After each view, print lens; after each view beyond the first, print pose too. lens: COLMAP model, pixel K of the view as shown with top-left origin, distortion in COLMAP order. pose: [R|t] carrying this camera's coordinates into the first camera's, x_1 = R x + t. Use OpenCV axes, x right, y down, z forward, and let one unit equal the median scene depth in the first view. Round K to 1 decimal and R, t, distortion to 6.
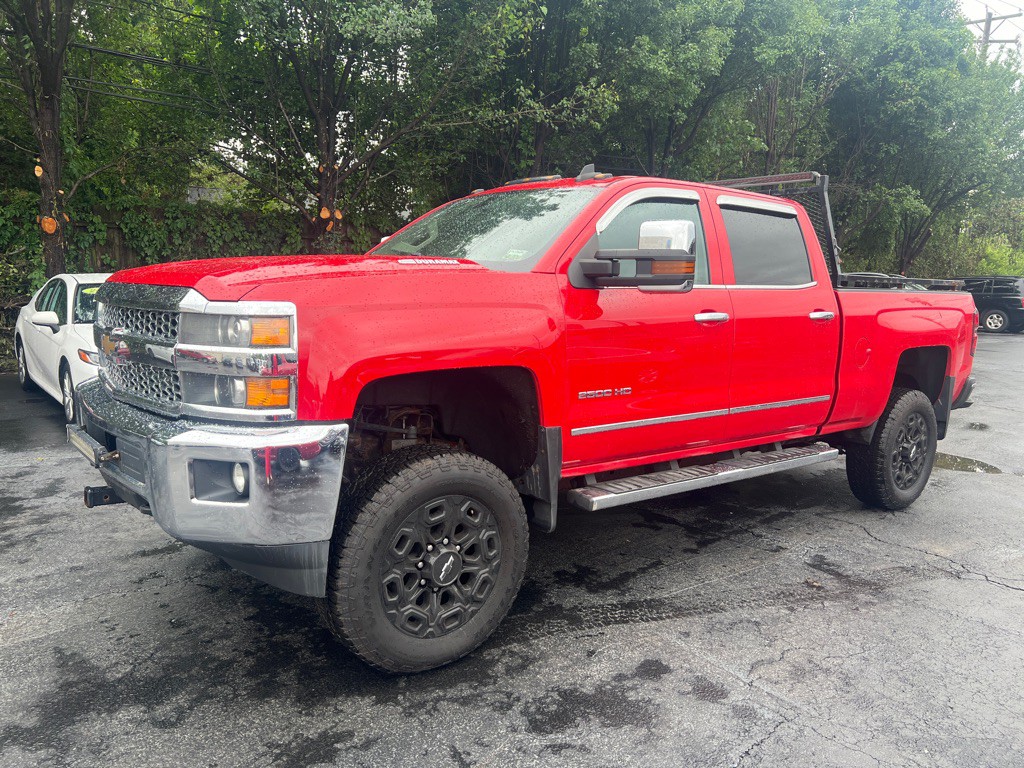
lens RADIAL K [[772.1, 0, 513.7], [0, 772.1, 378.6], [0, 0, 1]] dist [0.041442, -0.047623]
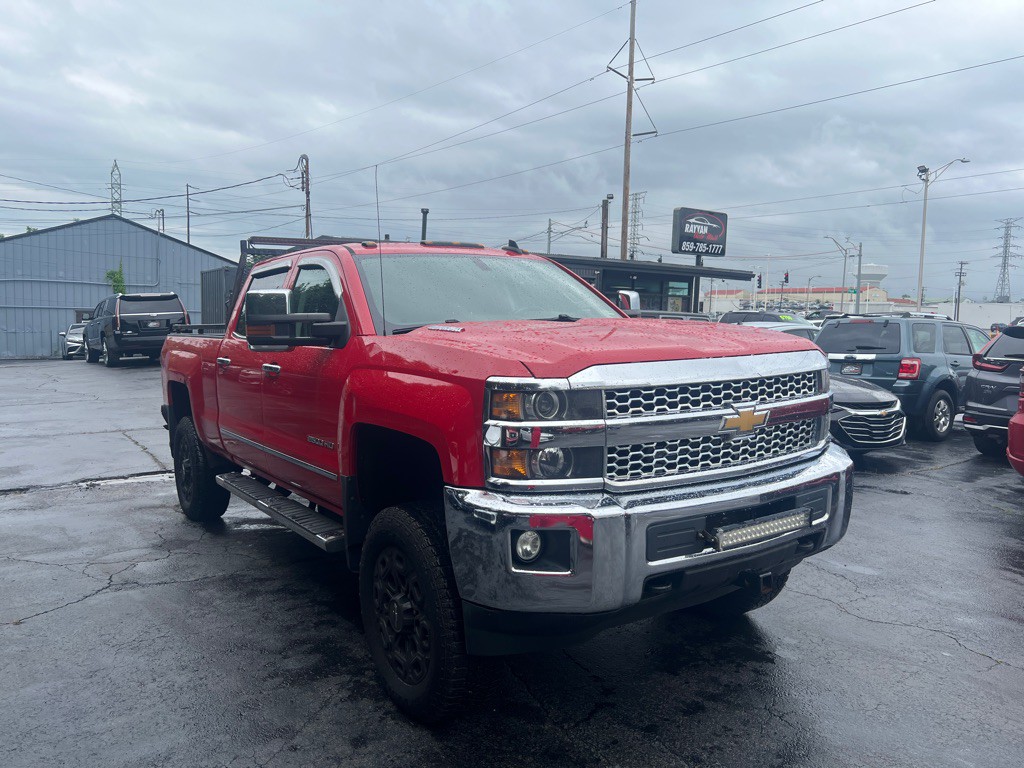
lens RADIAL K [[772.1, 0, 511.9], [0, 772.1, 380.1], [0, 0, 1]] dist [0.041442, -0.047623]
pose [[0.076083, -0.110780, 0.990928, -1.131643], [0.143880, 0.984628, 0.099029, -0.174782], [-0.986666, 0.135040, 0.090852, 0.907658]]
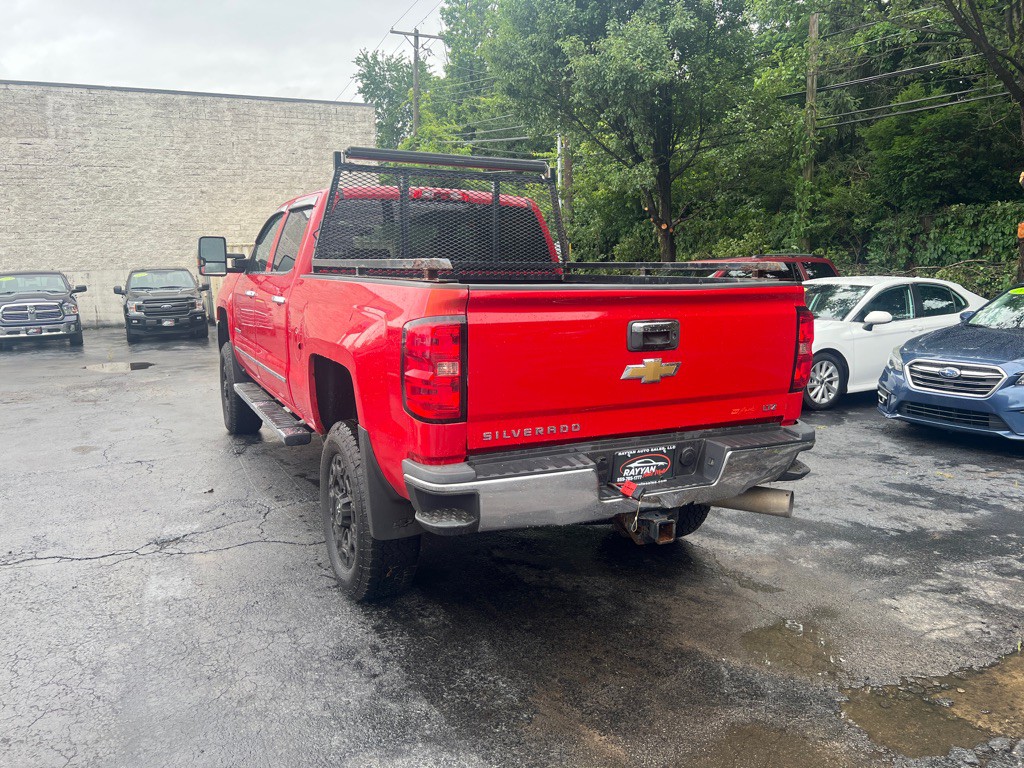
lens RADIAL K [[772.1, 0, 511.0], [0, 772.1, 381.1], [0, 0, 1]] dist [0.041442, -0.047623]
pose [[-0.209358, 0.115334, -0.971014, 1.546082], [-0.134008, 0.980266, 0.145326, -0.189268], [0.968613, 0.160549, -0.189771, 1.716058]]
